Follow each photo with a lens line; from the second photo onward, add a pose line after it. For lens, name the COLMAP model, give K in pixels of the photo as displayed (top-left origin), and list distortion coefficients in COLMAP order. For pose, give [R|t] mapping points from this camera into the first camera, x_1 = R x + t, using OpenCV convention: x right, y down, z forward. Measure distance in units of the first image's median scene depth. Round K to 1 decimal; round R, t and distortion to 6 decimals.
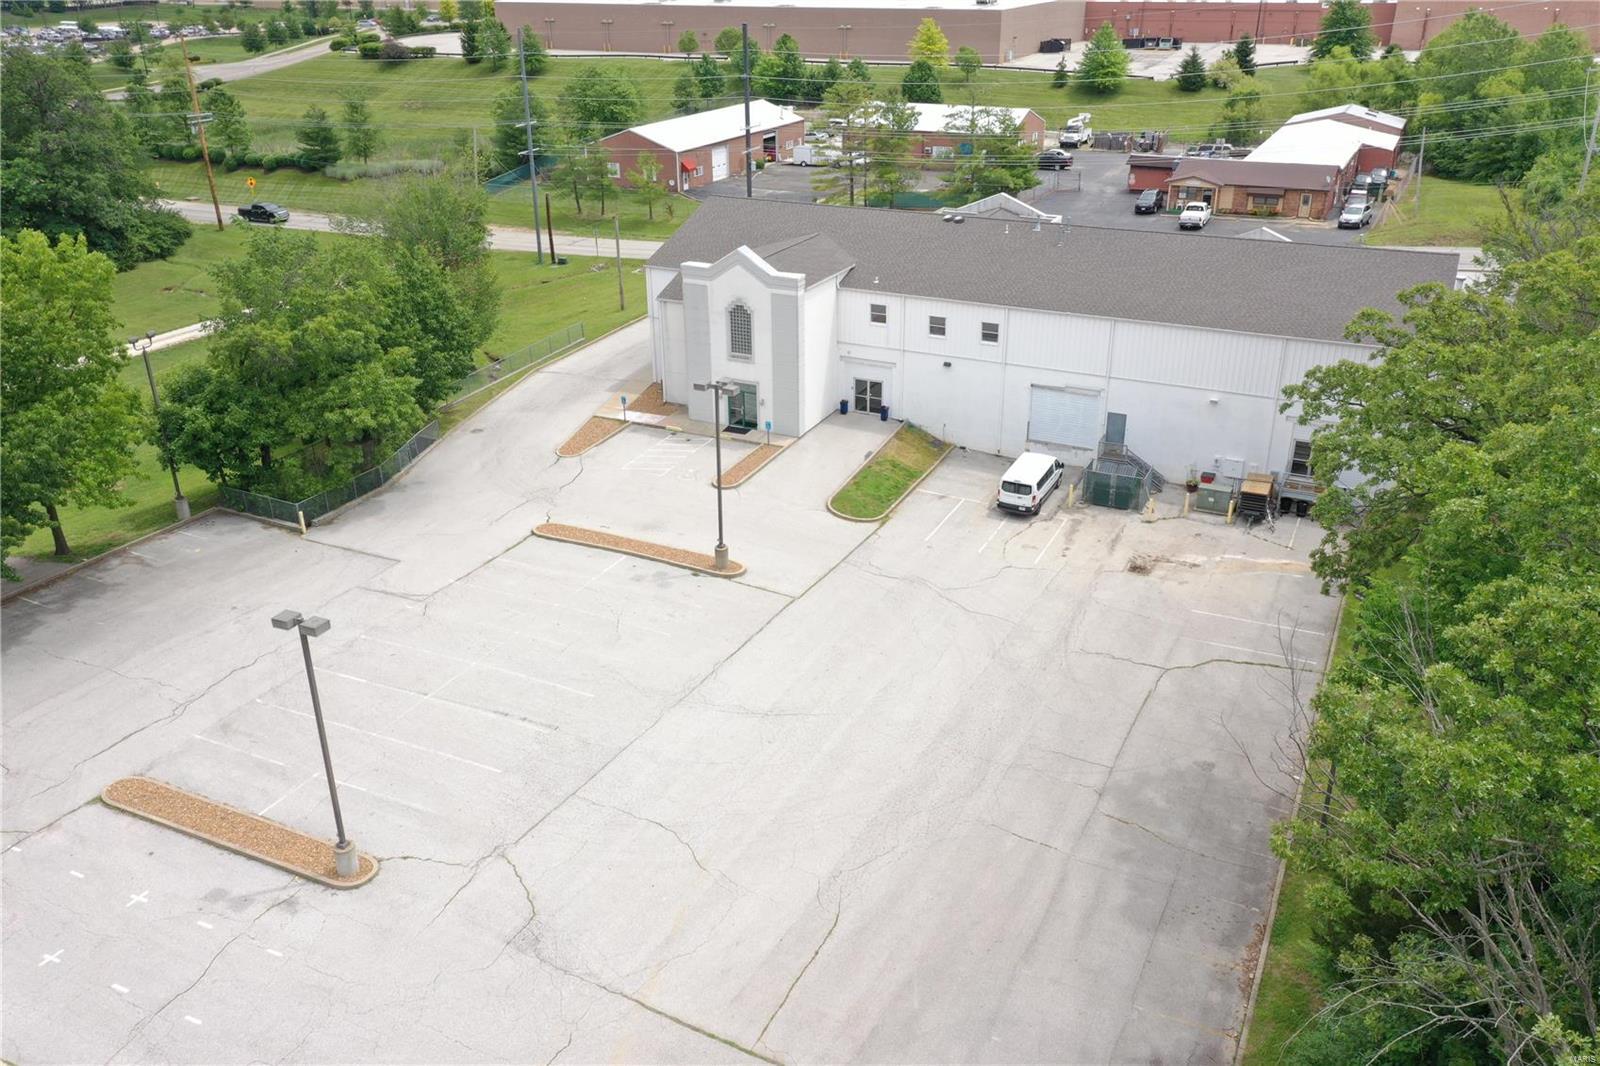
lens RADIAL K [[1267.2, 0, 801.1], [0, 1267.2, 528.1], [0, 0, 1]] dist [0.022865, 0.000456]
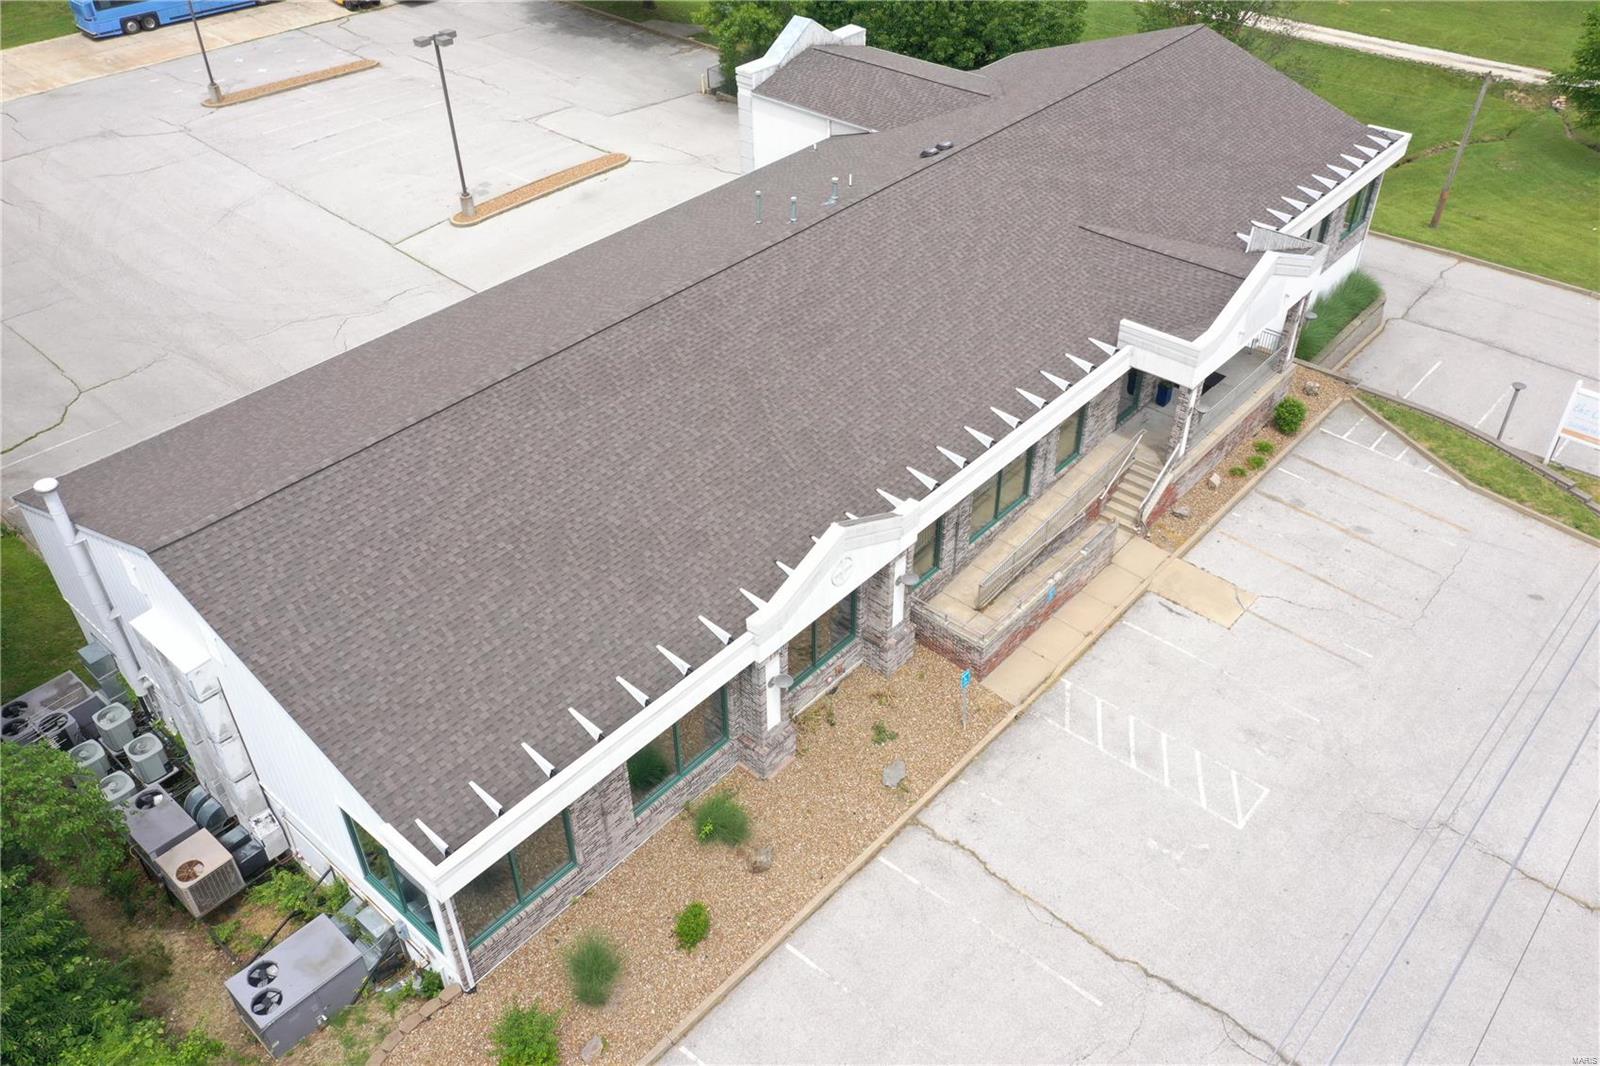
lens RADIAL K [[1267.2, 0, 801.1], [0, 1267.2, 528.1], [0, 0, 1]] dist [0.022865, 0.000456]
pose [[-0.257619, 0.602265, -0.755586, 0.946971], [-0.395674, 0.647655, 0.651141, -0.688248], [0.881518, 0.466712, 0.071453, 1.441964]]
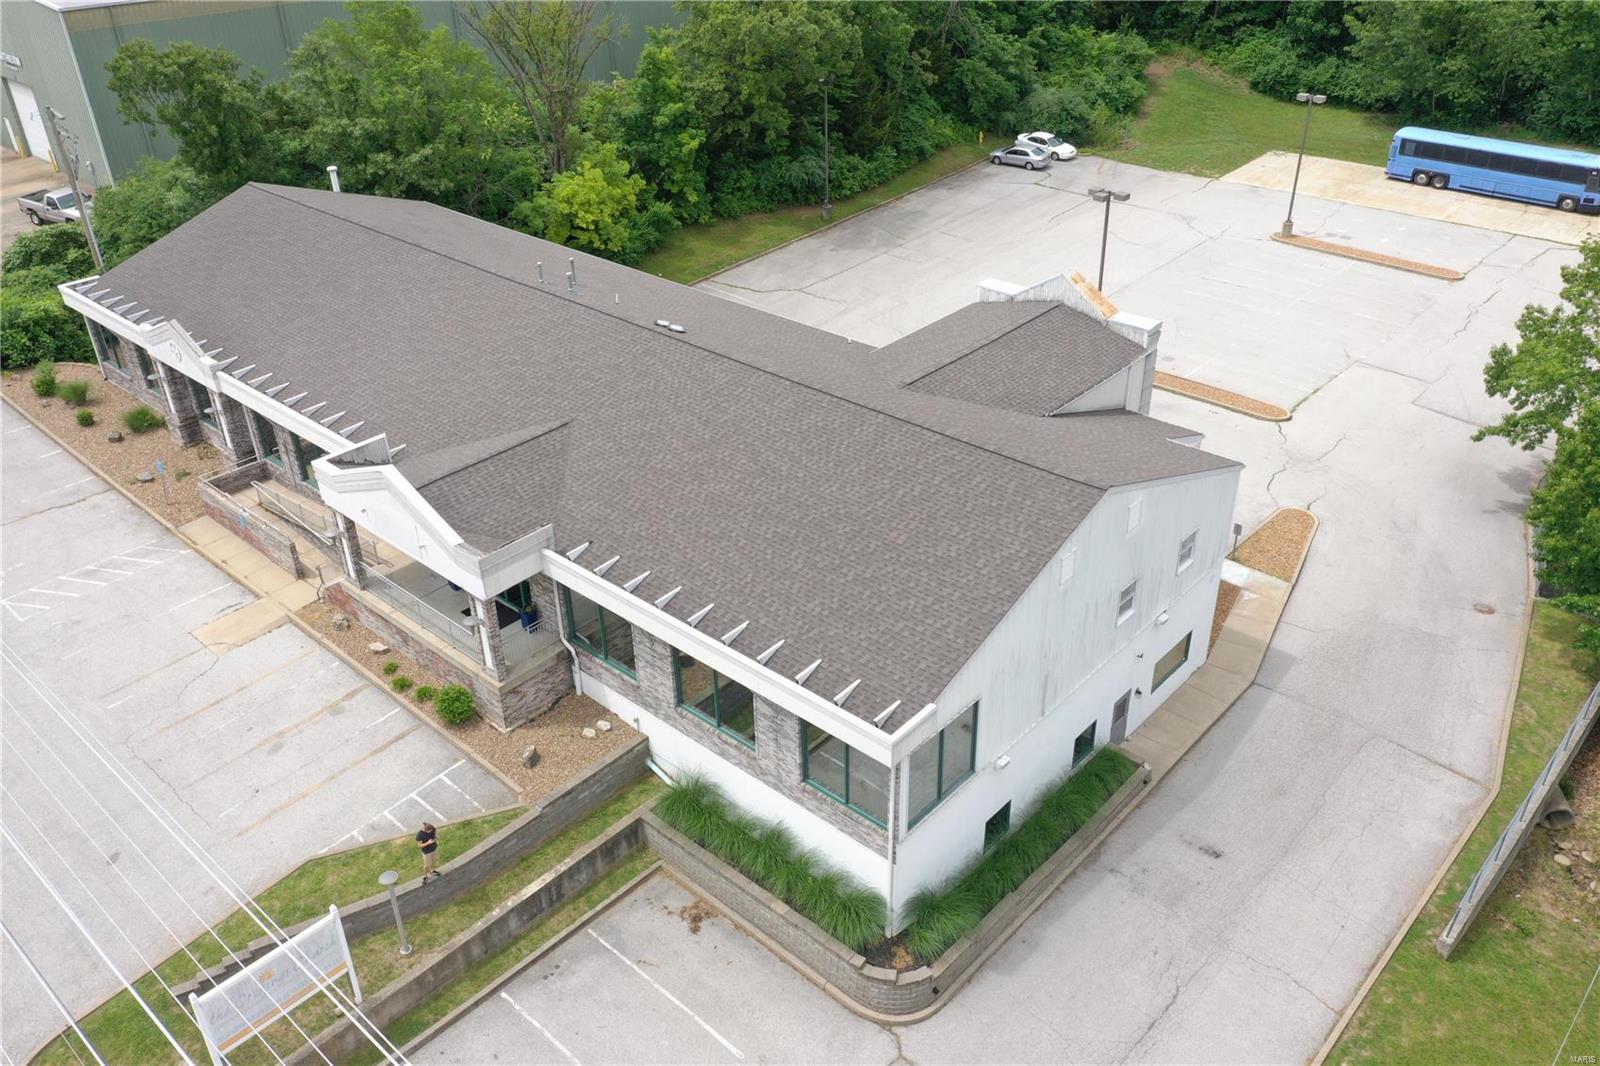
lens RADIAL K [[1267.2, 0, 801.1], [0, 1267.2, 528.1], [0, 0, 1]] dist [0.022865, 0.000456]
pose [[-0.961969, -0.116248, 0.247188, -0.120494], [0.139455, 0.569109, 0.810350, -0.930732], [-0.234878, 0.814003, -0.531254, 1.982282]]
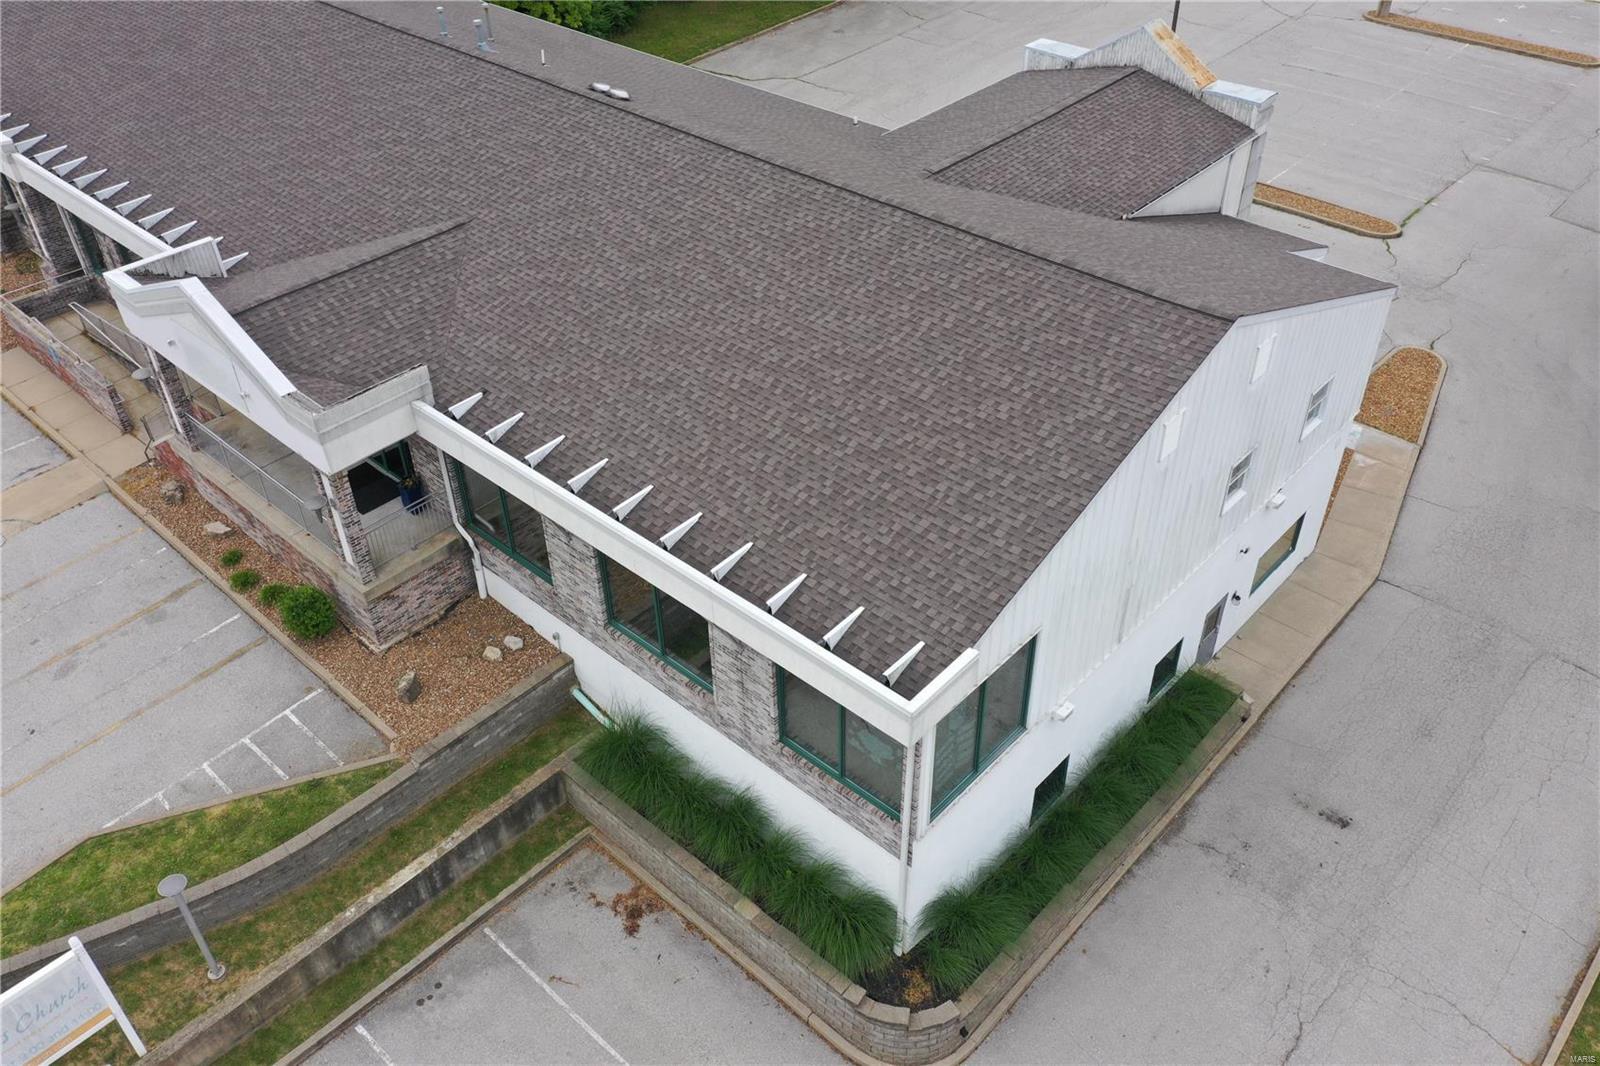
lens RADIAL K [[1267.2, 0, 801.1], [0, 1267.2, 528.1], [0, 0, 1]] dist [0.022865, 0.000456]
pose [[-0.960311, -0.154458, 0.232260, -0.079723], [0.138209, 0.459785, 0.877209, -0.773287], [-0.242282, 0.874494, -0.420189, 1.872251]]
